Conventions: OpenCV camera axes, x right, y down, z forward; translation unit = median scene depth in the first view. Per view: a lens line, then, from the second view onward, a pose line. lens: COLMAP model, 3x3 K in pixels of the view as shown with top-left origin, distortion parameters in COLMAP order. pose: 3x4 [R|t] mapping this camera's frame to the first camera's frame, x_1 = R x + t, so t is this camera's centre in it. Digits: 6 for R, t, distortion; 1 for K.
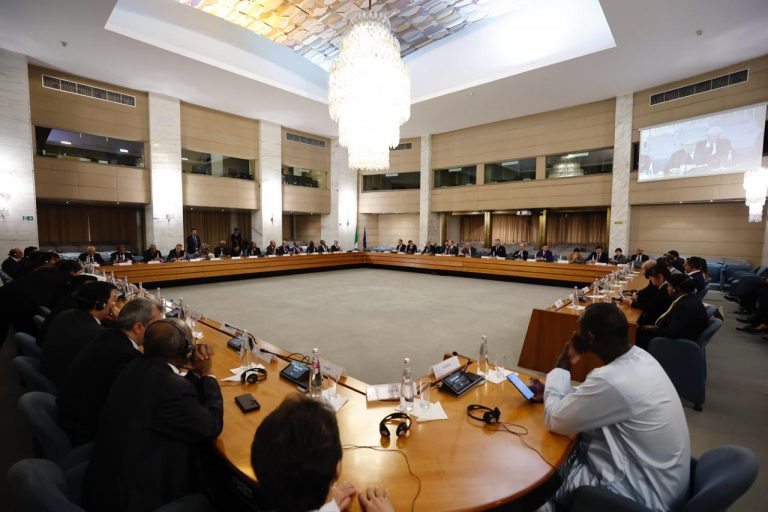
lens RADIAL K [[368.8, 0, 385.2], [0, 368.8, 259.0], [0, 0, 1]] dist [-0.030341, 0.006419]
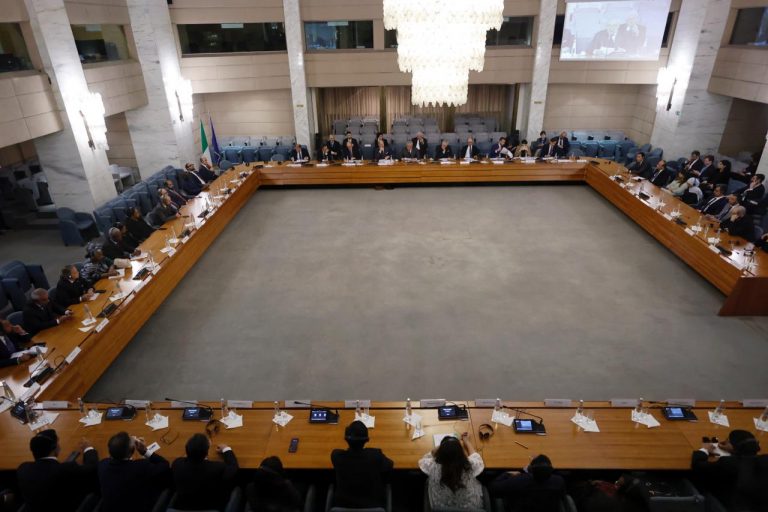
lens RADIAL K [[481.1, 0, 389.9], [0, 481.1, 255.3], [0, 0, 1]] dist [0.009648, 0.002260]
pose [[0.750486, -0.300827, 0.588450, -0.548074], [0.067547, 0.920648, 0.384505, -0.245053], [-0.657425, -0.248818, 0.711254, 0.229662]]
